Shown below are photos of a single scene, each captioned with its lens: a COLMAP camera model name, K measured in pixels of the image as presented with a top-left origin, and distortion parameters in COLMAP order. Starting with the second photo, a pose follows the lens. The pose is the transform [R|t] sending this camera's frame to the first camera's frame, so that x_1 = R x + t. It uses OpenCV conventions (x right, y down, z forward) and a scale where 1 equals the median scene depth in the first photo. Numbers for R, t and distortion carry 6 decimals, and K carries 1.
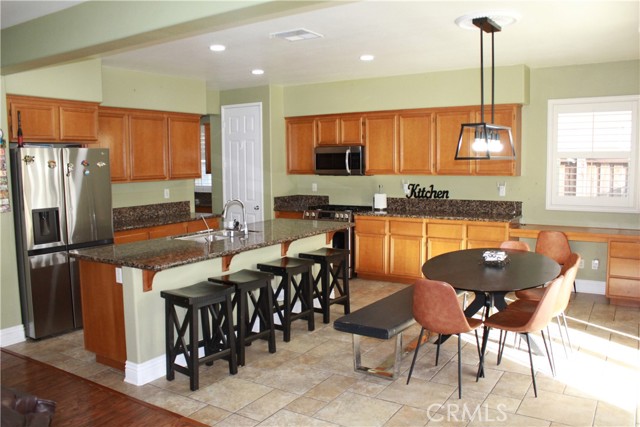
lens RADIAL K [[527.2, 0, 318.1], [0, 527.2, 213.7], [0, 0, 1]] dist [-0.191506, 0.198393]
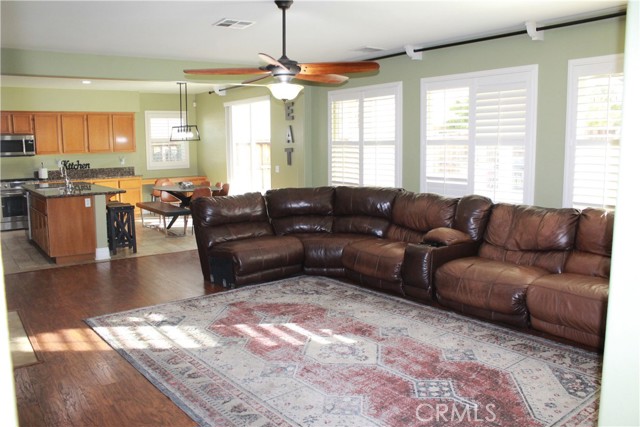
lens RADIAL K [[527.2, 0, 318.1], [0, 527.2, 213.7], [0, 0, 1]] dist [-0.191506, 0.198393]
pose [[0.345586, -0.112955, 0.931564, -0.964708], [0.105182, 0.991136, 0.081159, 0.054202], [-0.932474, 0.069936, 0.354404, -0.198648]]
